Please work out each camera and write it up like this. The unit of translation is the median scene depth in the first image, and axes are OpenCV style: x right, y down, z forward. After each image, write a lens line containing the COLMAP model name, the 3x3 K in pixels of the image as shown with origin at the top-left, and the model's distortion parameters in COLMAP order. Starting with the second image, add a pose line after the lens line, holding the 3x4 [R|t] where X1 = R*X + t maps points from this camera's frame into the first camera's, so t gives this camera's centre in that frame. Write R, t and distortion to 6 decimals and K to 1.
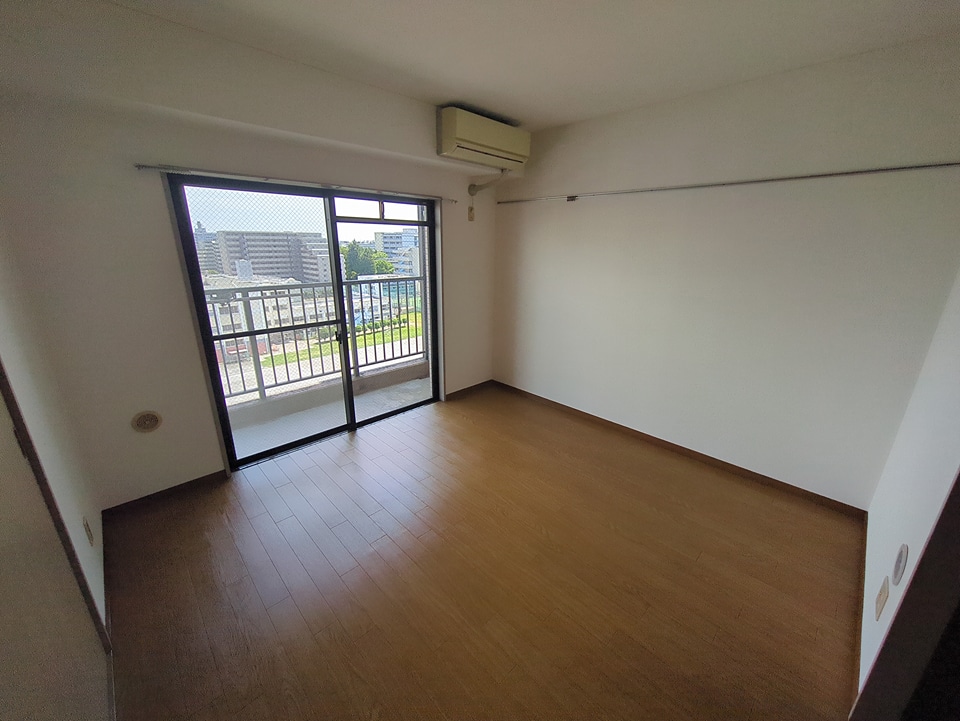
lens RADIAL K [[377.7, 0, 482.3], [0, 377.7, 360.2], [0, 0, 1]] dist [-0.002352, 0.000379]
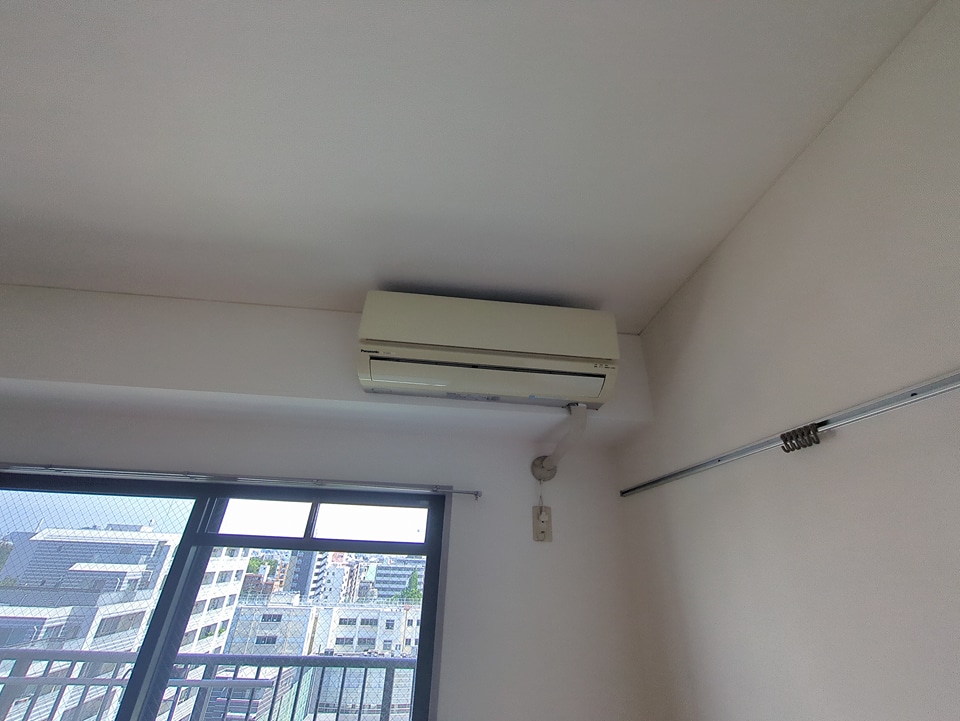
lens RADIAL K [[377.7, 0, 482.3], [0, 377.7, 360.2], [0, 0, 1]] dist [-0.002352, 0.000379]
pose [[0.775125, -0.279546, -0.566600, 0.220673], [-0.212688, 0.728999, -0.650633, -0.261296], [0.594933, 0.624831, 0.505610, 0.710943]]
